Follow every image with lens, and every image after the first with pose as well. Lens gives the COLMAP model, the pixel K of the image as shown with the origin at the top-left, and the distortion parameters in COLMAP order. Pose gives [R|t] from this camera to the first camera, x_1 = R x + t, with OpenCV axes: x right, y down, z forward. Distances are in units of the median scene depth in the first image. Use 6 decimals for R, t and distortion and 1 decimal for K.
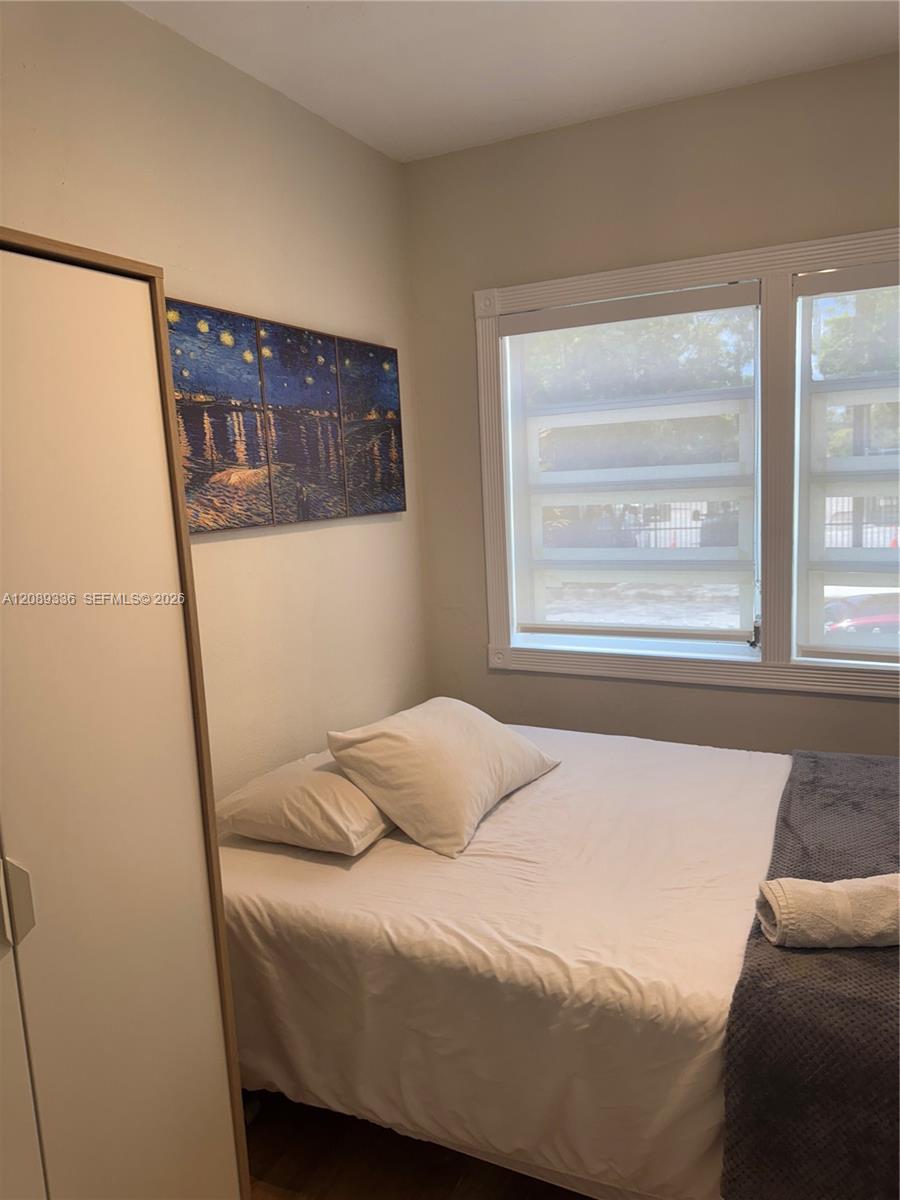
lens RADIAL K [[836.6, 0, 444.3], [0, 836.6, 596.7], [0, 0, 1]] dist [0.050525, -0.060555]
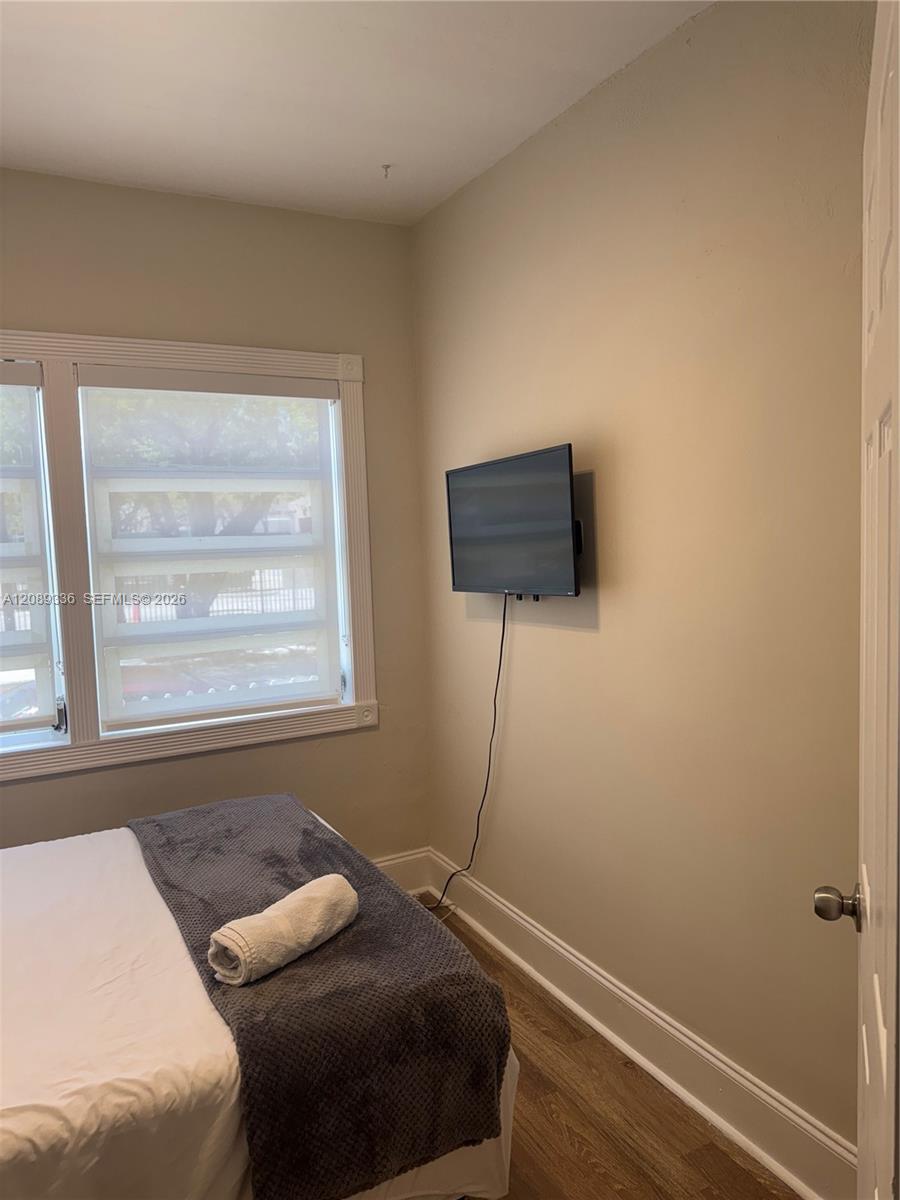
lens RADIAL K [[836.6, 0, 444.3], [0, 836.6, 596.7], [0, 0, 1]] dist [0.050525, -0.060555]
pose [[0.591630, -0.039131, 0.805259, -0.298111], [0.118231, 0.992234, -0.038649, -0.005945], [-0.797493, 0.118073, 0.591662, 0.099536]]
